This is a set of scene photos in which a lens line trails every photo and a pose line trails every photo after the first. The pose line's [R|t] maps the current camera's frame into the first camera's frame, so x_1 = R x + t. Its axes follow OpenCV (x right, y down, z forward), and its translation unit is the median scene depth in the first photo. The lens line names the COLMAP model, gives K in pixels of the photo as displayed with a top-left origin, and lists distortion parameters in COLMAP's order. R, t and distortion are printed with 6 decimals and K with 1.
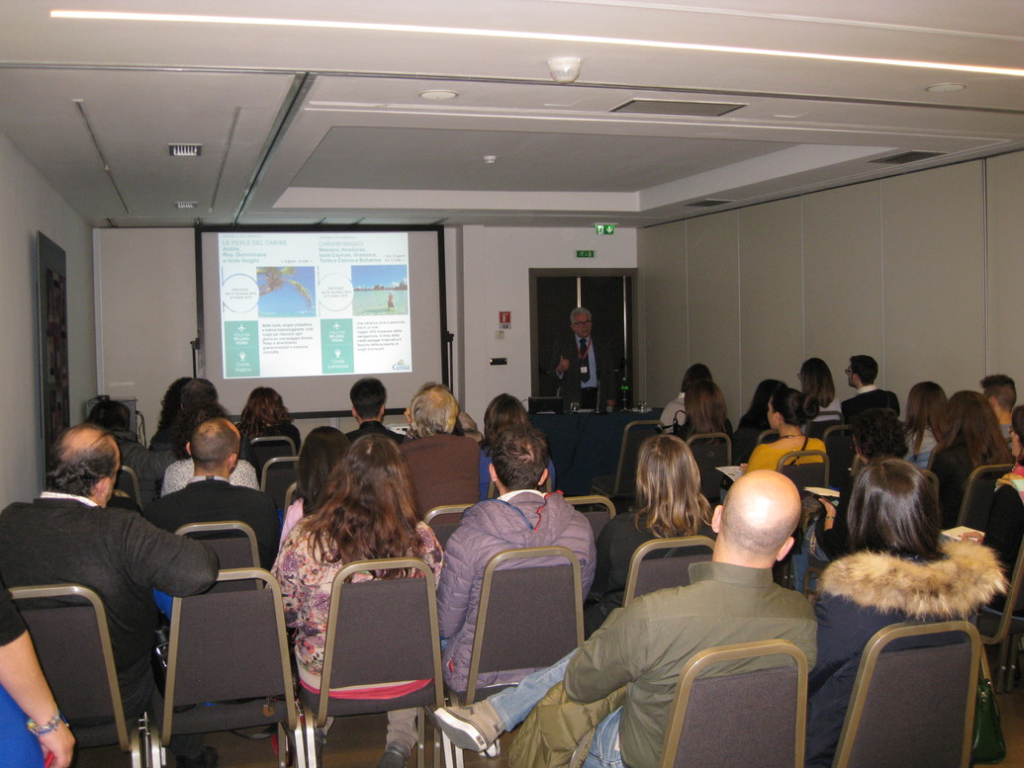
lens RADIAL K [[1117.2, 0, 507.7], [0, 1117.2, 384.1], [0, 0, 1]] dist [-0.096870, 0.000000]
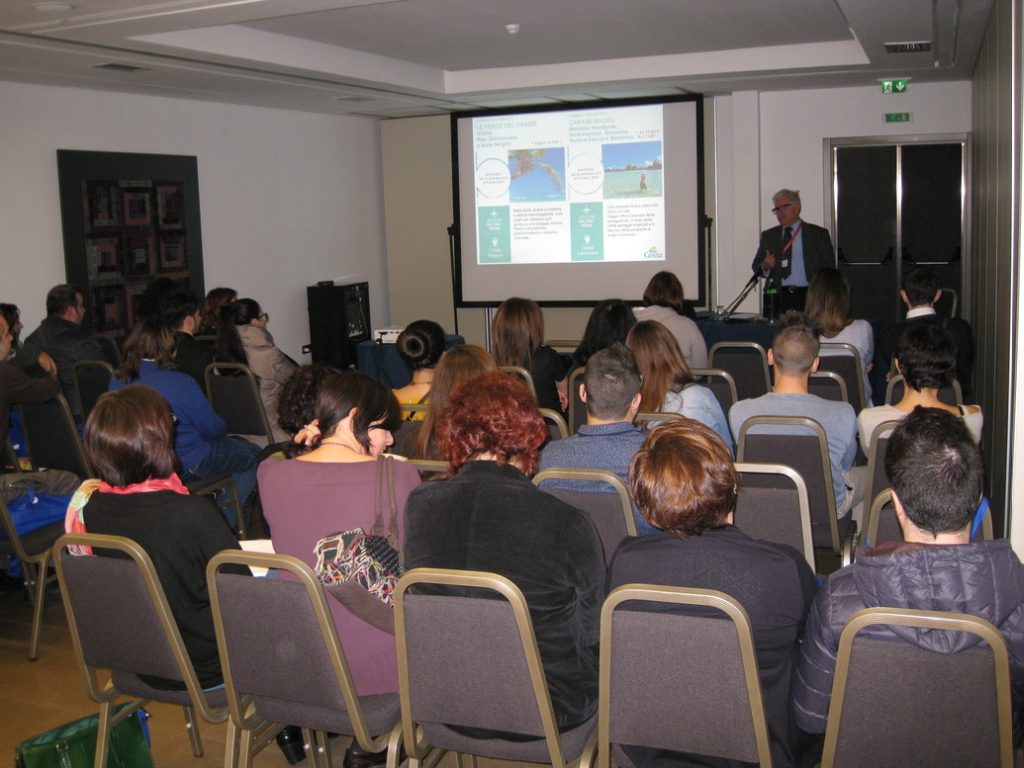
lens RADIAL K [[1117.2, 0, 510.5], [0, 1117.2, 383.2], [0, 0, 1]] dist [-0.096870, 0.000000]
pose [[0.799081, 0.082469, -0.595540, 0.369577], [-0.011942, 0.992529, 0.121420, -0.020509], [0.601104, -0.089913, 0.794097, 0.200191]]
